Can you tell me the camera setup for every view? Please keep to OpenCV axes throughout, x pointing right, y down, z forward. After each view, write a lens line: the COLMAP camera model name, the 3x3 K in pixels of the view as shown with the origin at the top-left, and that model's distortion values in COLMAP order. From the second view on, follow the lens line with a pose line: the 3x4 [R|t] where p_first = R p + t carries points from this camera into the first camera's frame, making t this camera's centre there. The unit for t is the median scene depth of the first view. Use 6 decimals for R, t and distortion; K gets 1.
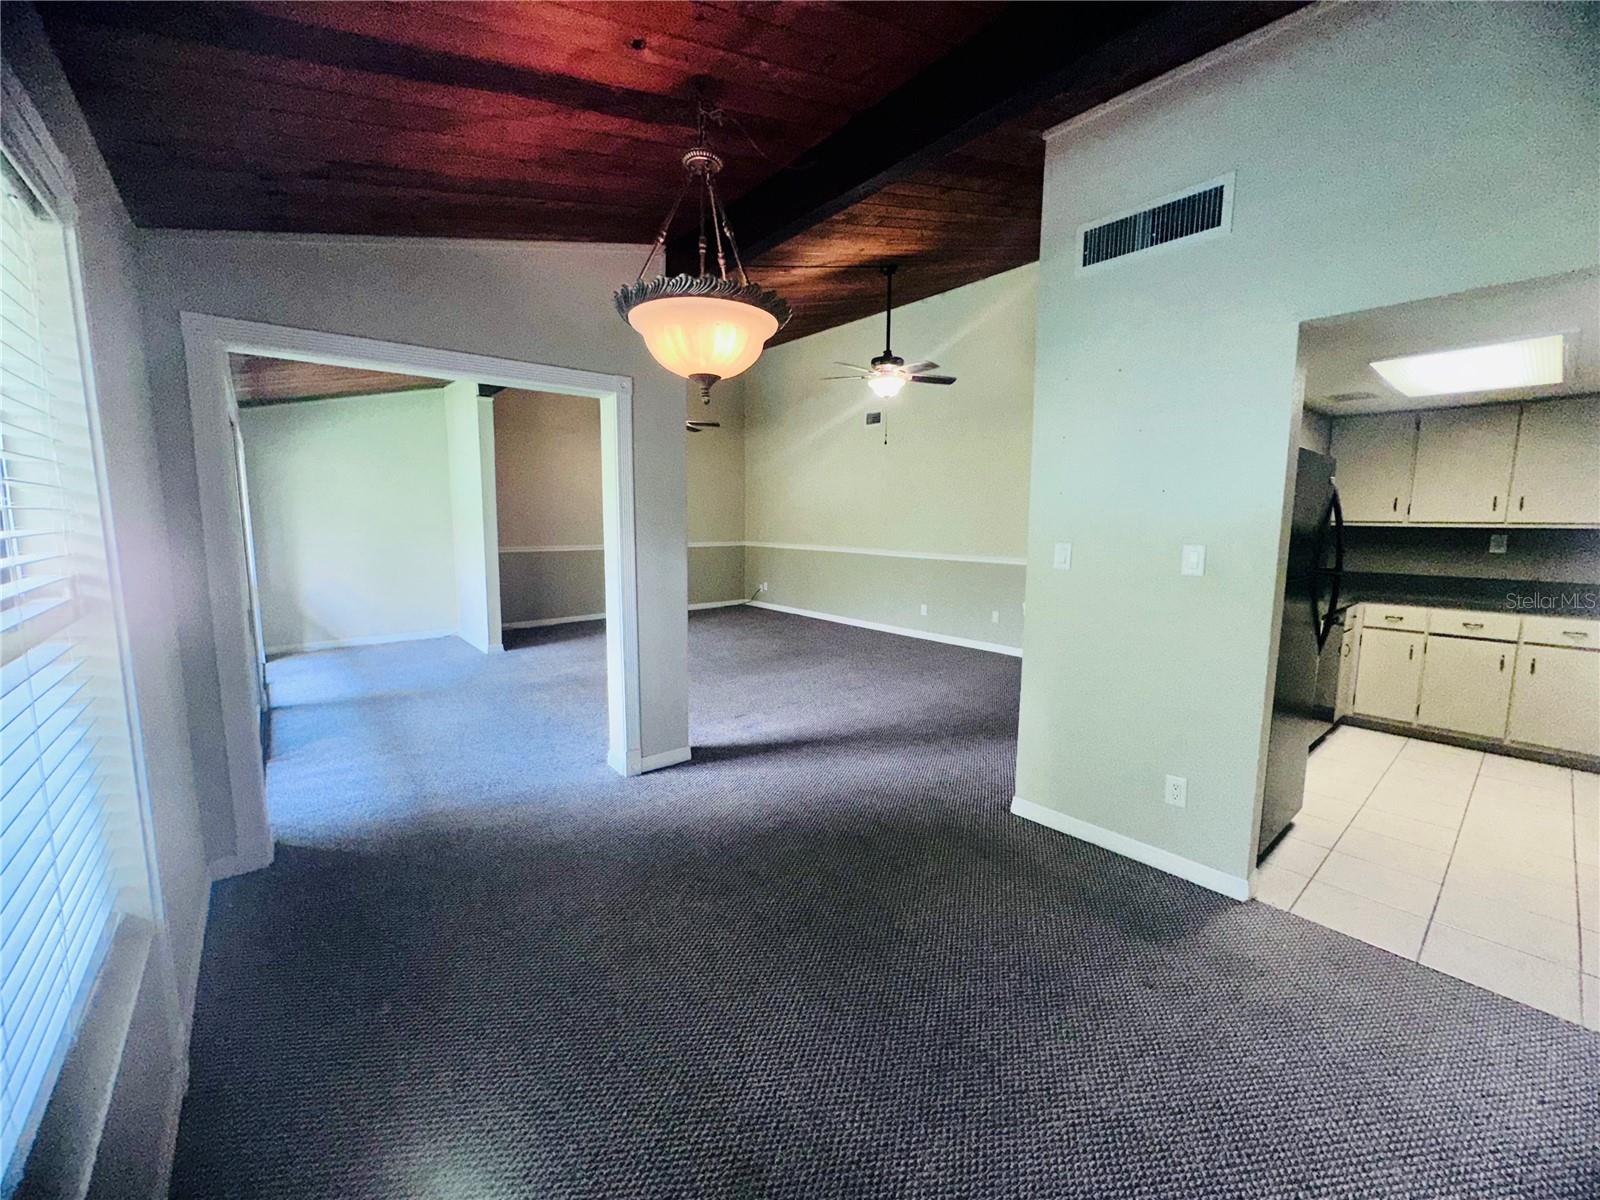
lens RADIAL K [[638.0, 0, 796.5], [0, 638.0, 602.2], [0, 0, 1]] dist [-0.000797, 0.000115]
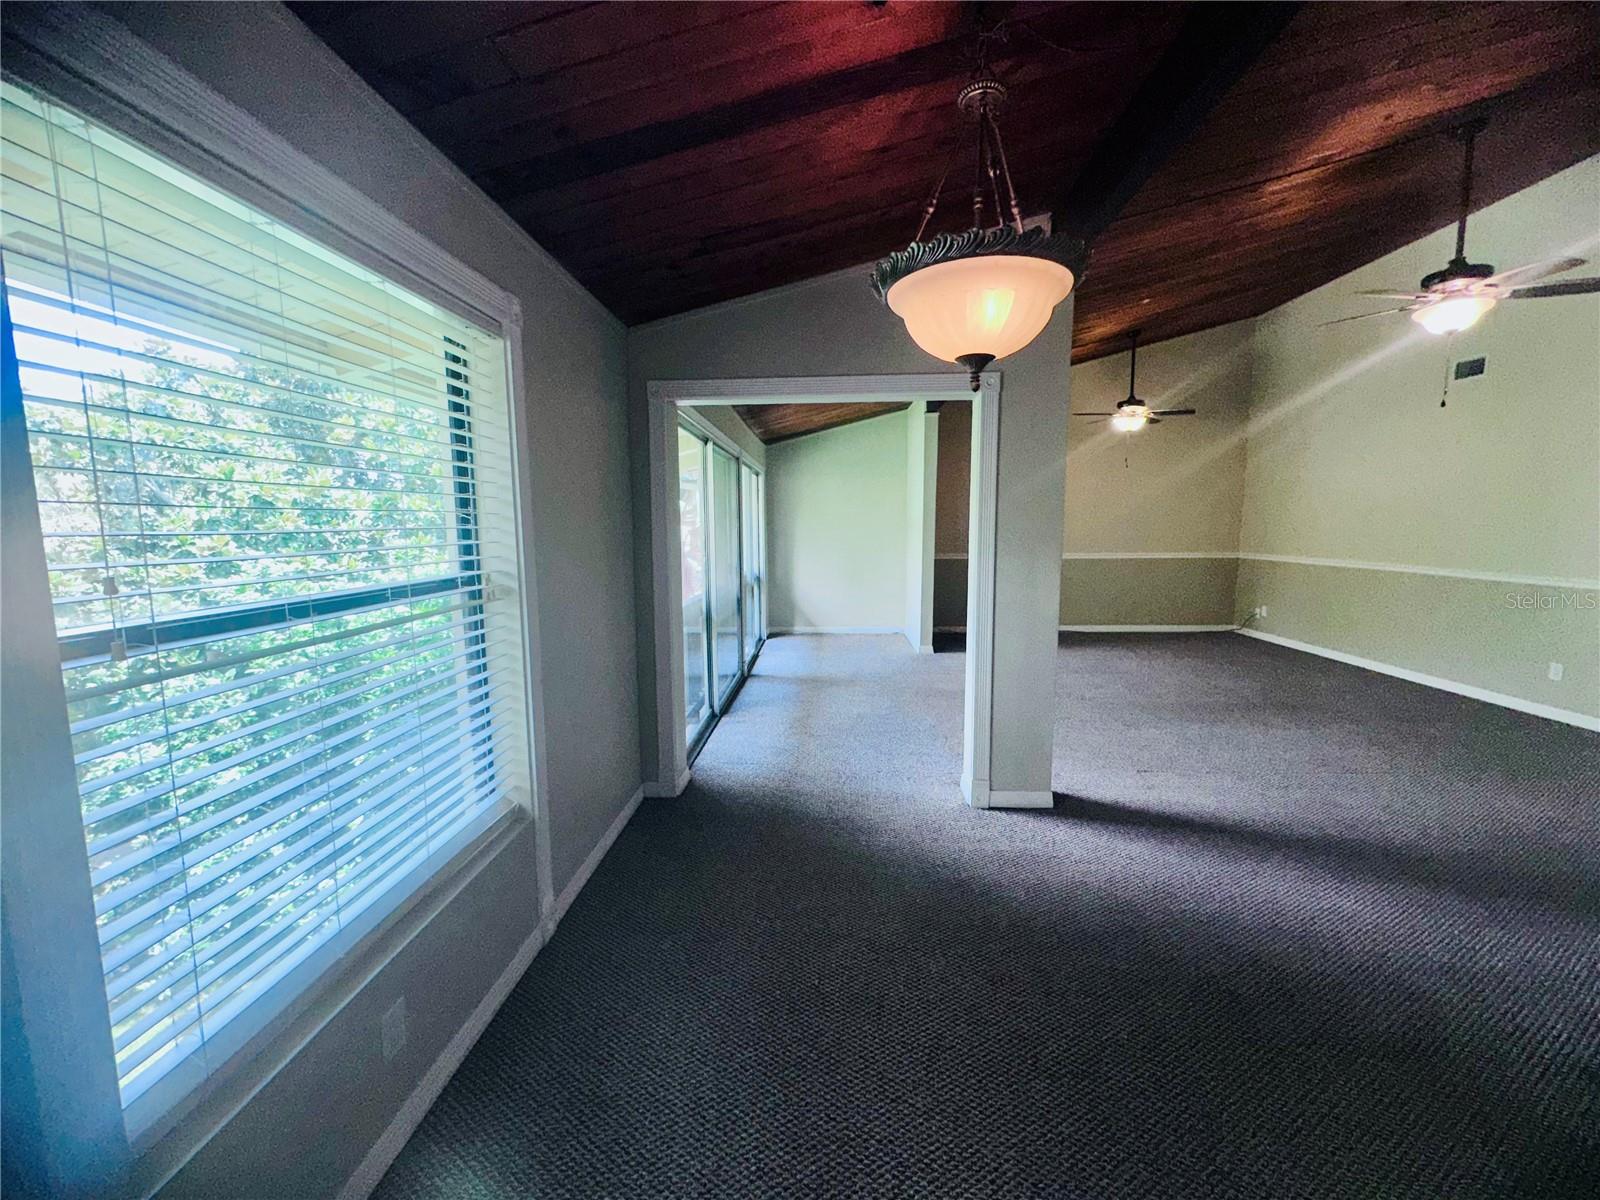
lens RADIAL K [[638.0, 0, 802.9], [0, 638.0, 600.2], [0, 0, 1]] dist [-0.000797, 0.000115]
pose [[0.735868, 0.068396, -0.673662, 0.144906], [-0.077174, 0.996874, 0.016911, -0.019386], [0.672713, 0.039544, 0.738846, 0.133213]]
